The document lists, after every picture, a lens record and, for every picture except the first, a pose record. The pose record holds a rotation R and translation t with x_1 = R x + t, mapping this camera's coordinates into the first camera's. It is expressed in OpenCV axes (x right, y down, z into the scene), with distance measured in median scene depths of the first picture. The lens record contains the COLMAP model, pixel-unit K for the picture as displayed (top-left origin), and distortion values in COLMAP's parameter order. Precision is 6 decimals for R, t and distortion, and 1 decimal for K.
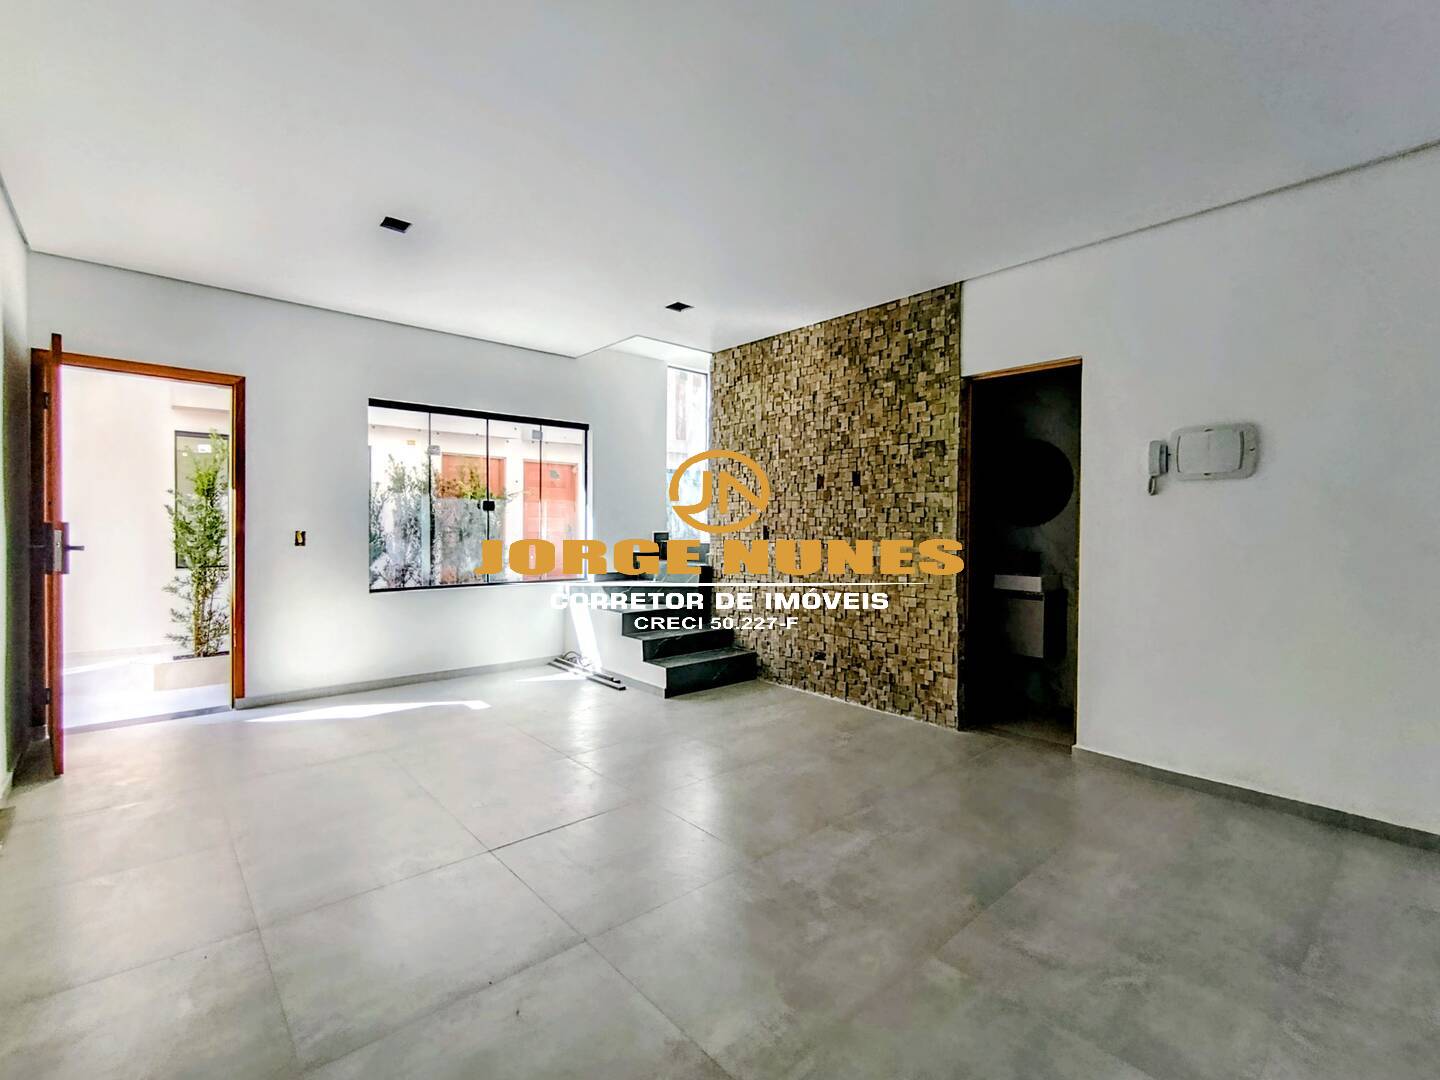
lens RADIAL K [[666.2, 0, 718.7], [0, 666.2, 533.2], [0, 0, 1]] dist [0.002347, 0.000255]
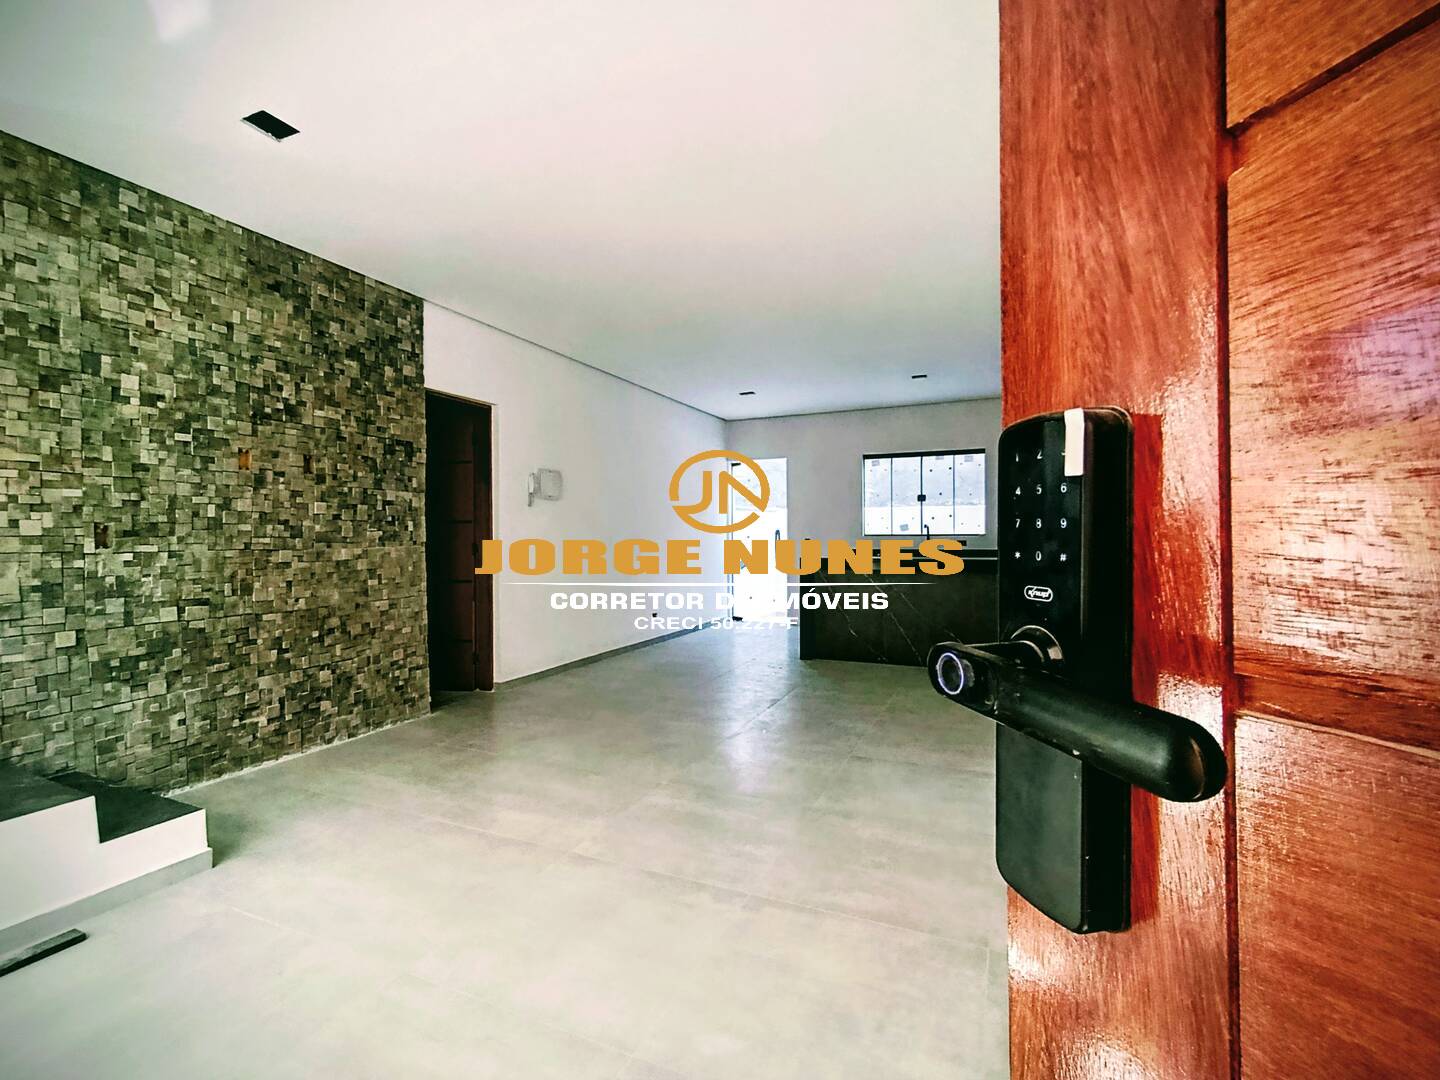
lens RADIAL K [[666.2, 0, 720.5], [0, 666.2, 534.7], [0, 0, 1]] dist [0.002347, 0.000255]
pose [[-0.423113, -0.005209, 0.906062, -0.726112], [0.013873, 0.999829, 0.012226, -0.001416], [-0.905971, 0.017743, -0.422969, 0.907966]]
